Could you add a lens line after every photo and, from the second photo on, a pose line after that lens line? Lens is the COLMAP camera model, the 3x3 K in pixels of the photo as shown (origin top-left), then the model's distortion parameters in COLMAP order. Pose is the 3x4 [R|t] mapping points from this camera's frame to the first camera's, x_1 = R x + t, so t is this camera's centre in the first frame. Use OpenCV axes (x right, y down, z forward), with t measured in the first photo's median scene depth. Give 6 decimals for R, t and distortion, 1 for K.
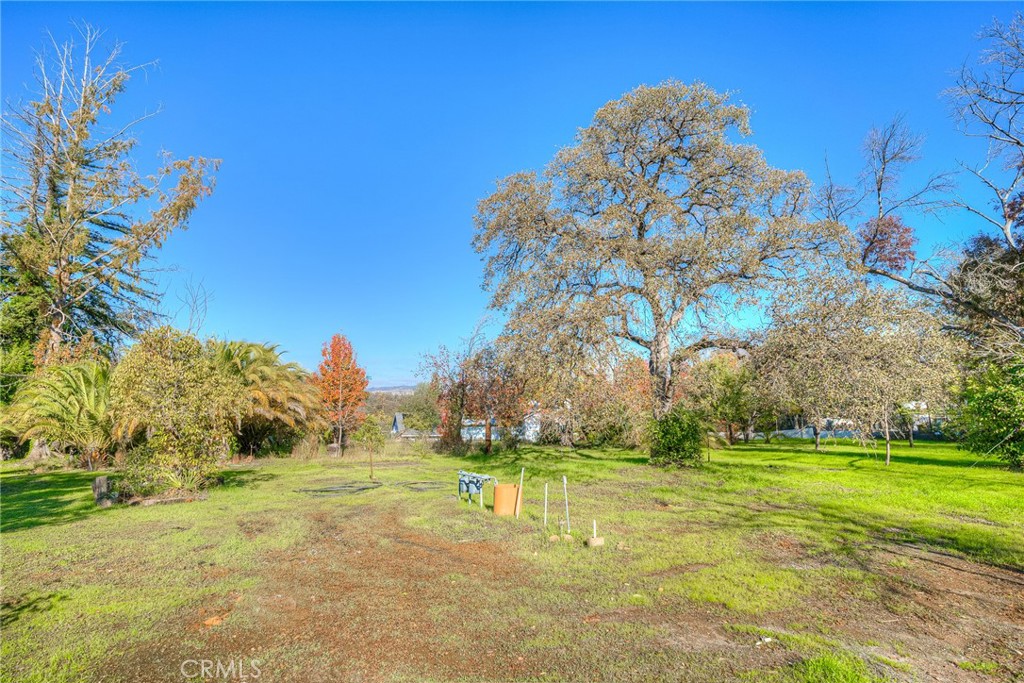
lens RADIAL K [[549.7, 0, 513.9], [0, 549.7, 348.9], [0, 0, 1]] dist [0.001799, 0.001702]
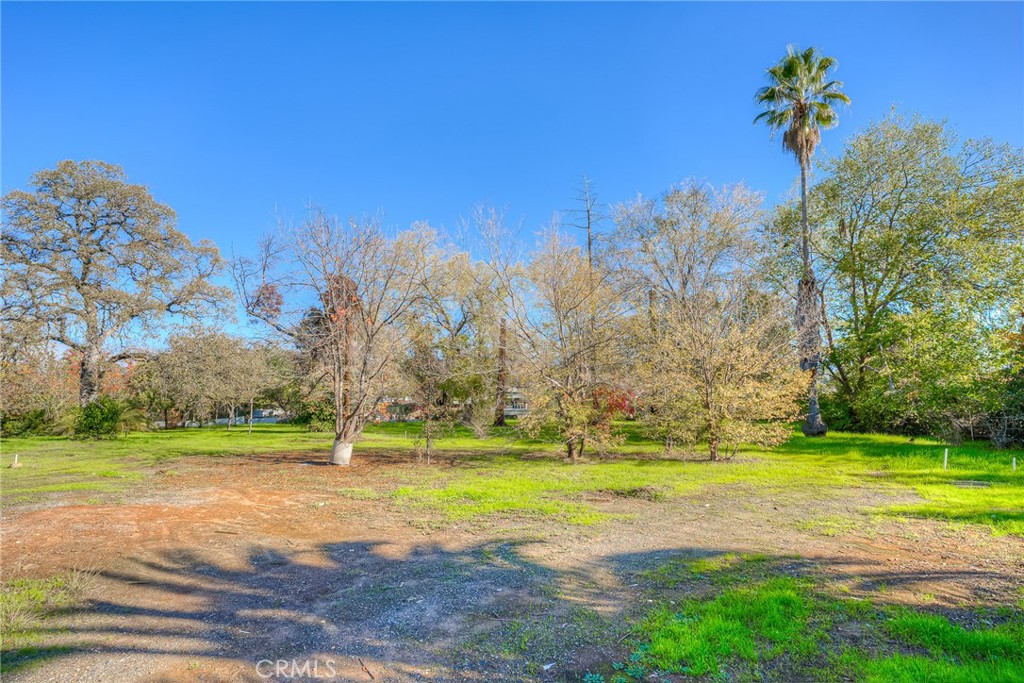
lens RADIAL K [[549.7, 0, 513.9], [0, 549.7, 348.9], [0, 0, 1]] dist [0.001799, 0.001702]
pose [[0.640700, 0.080841, 0.763524, -0.107247], [-0.090164, 0.995483, -0.029741, -0.070151], [-0.762479, -0.049787, 0.645095, -0.689389]]
